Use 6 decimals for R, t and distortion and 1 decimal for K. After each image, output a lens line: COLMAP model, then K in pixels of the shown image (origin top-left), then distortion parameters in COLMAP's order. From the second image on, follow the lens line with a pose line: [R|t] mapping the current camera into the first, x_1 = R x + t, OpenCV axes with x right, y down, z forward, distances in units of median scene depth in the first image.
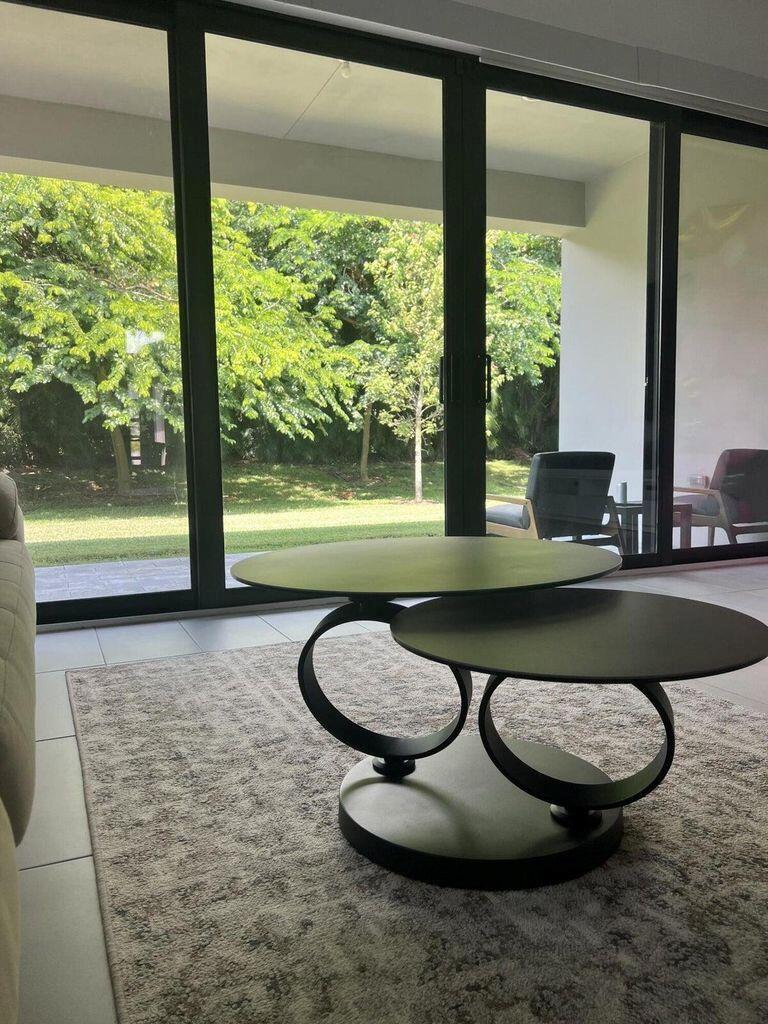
lens RADIAL K [[762.4, 0, 386.5], [0, 762.4, 522.3], [0, 0, 1]] dist [0.035889, -0.006993]
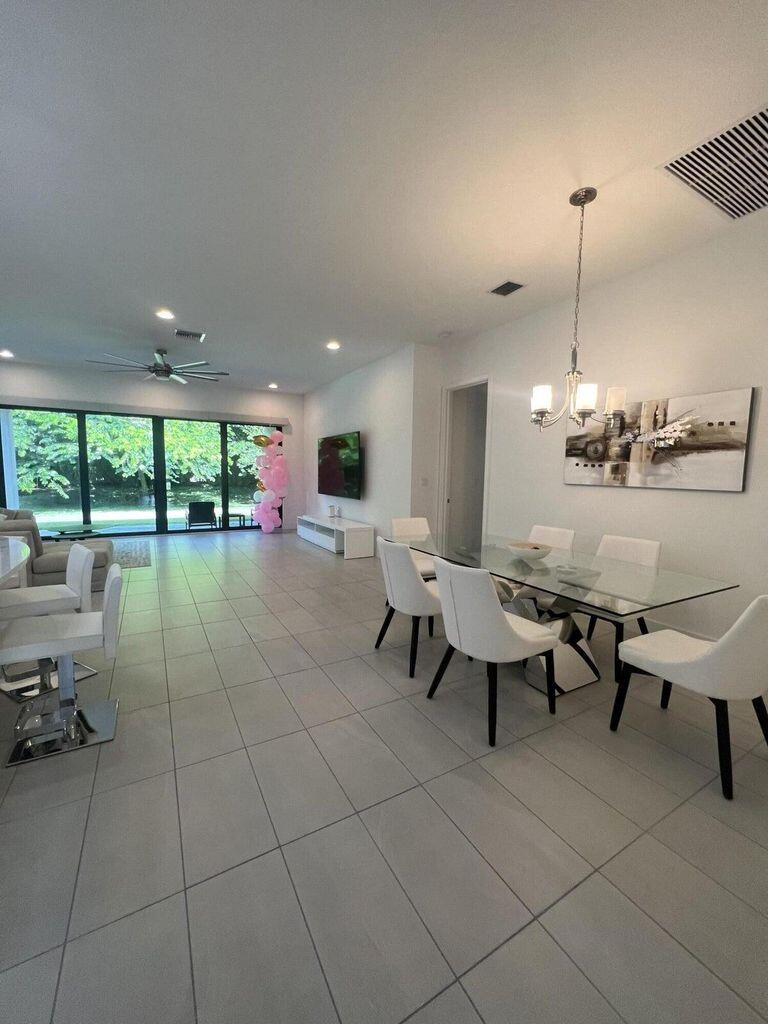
lens RADIAL K [[407.1, 0, 383.8], [0, 407.1, 512.4], [0, 0, 1]] dist [-0.006651, 0.000103]
pose [[0.993347, 0.018140, 0.113726, 0.279830], [-0.018492, 0.999827, 0.002041, -0.017281], [-0.113670, -0.004131, 0.993510, -0.363202]]
